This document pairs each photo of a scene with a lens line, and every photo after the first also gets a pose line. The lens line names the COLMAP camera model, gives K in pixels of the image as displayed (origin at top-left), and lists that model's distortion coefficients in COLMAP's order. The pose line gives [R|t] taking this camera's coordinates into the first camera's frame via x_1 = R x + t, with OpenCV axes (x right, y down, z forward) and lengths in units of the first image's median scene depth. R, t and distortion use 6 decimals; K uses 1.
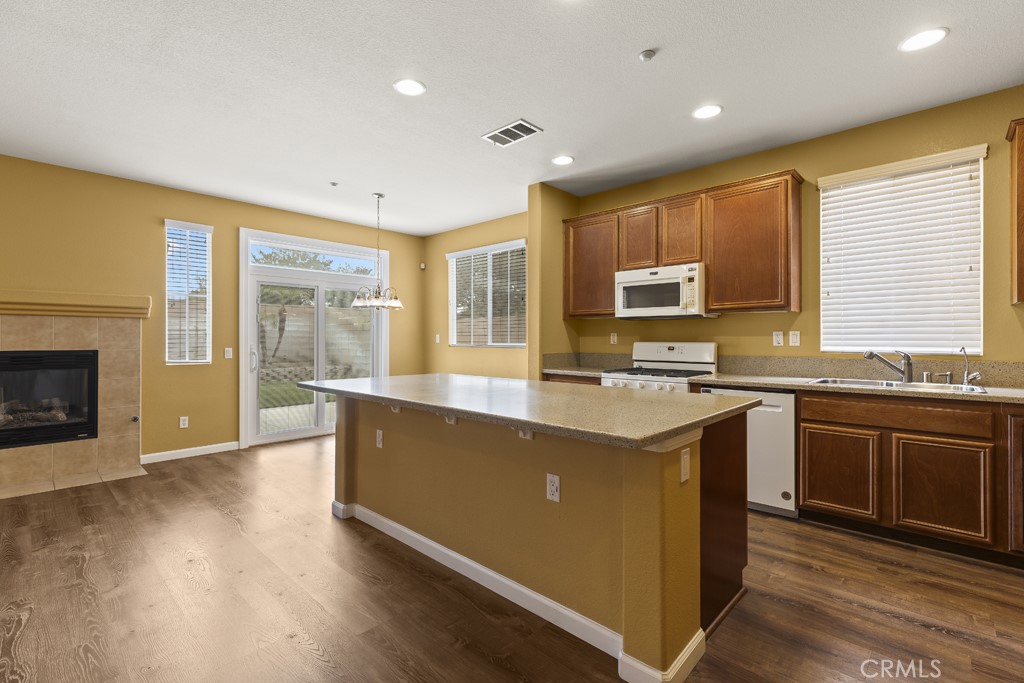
lens RADIAL K [[458.8, 0, 515.0], [0, 458.8, 336.8], [0, 0, 1]] dist [0.002224, 0.002894]
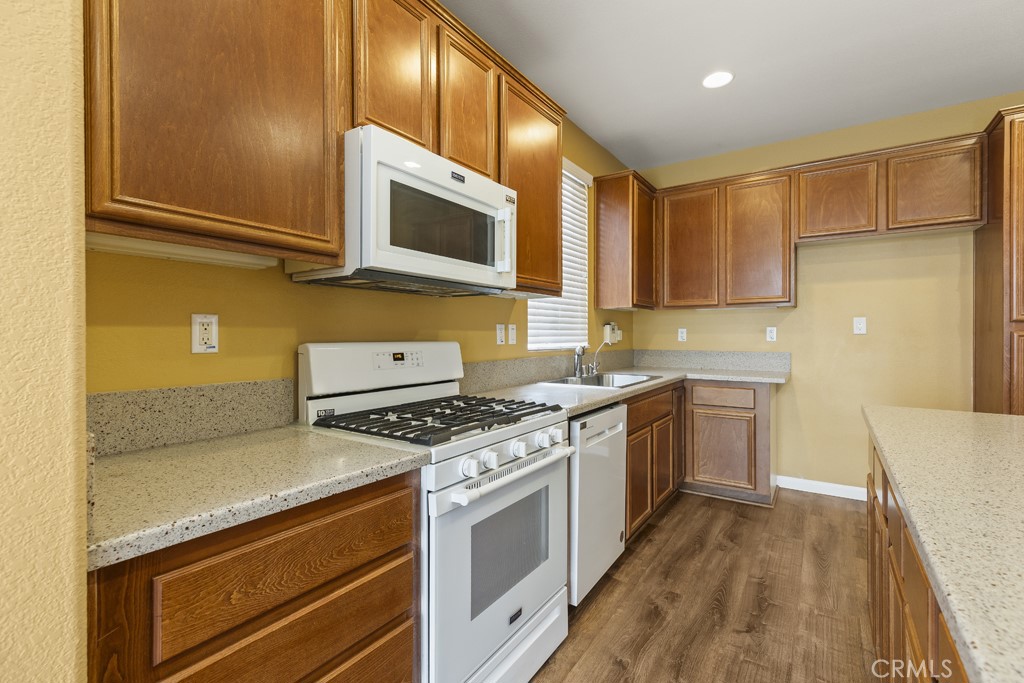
lens RADIAL K [[458.8, 0, 510.8], [0, 458.8, 336.5], [0, 0, 1]] dist [0.002224, 0.002894]
pose [[-0.152086, -0.003271, 0.988362, -0.123678], [-0.003985, 0.999988, 0.002696, 0.005067], [-0.988359, -0.003529, -0.152097, 1.085977]]
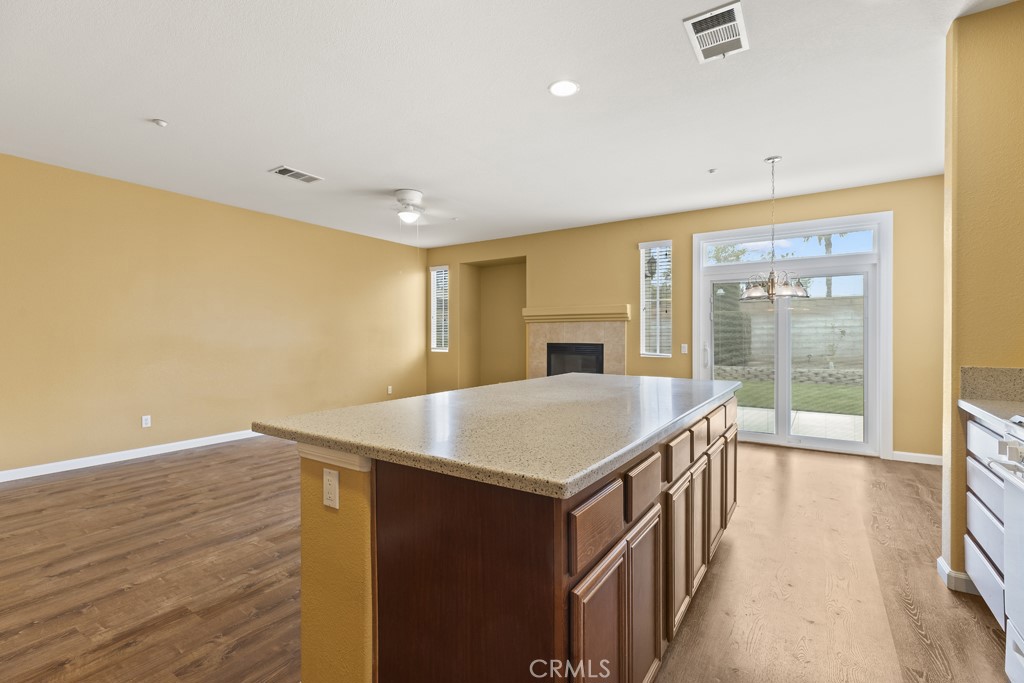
lens RADIAL K [[458.8, 0, 506.0], [0, 458.8, 341.9], [0, 0, 1]] dist [0.002224, 0.002894]
pose [[0.150253, 0.014580, -0.988540, 0.579087], [0.005179, 0.999866, 0.015535, -0.001001], [0.988634, -0.007454, 0.150158, 0.542563]]
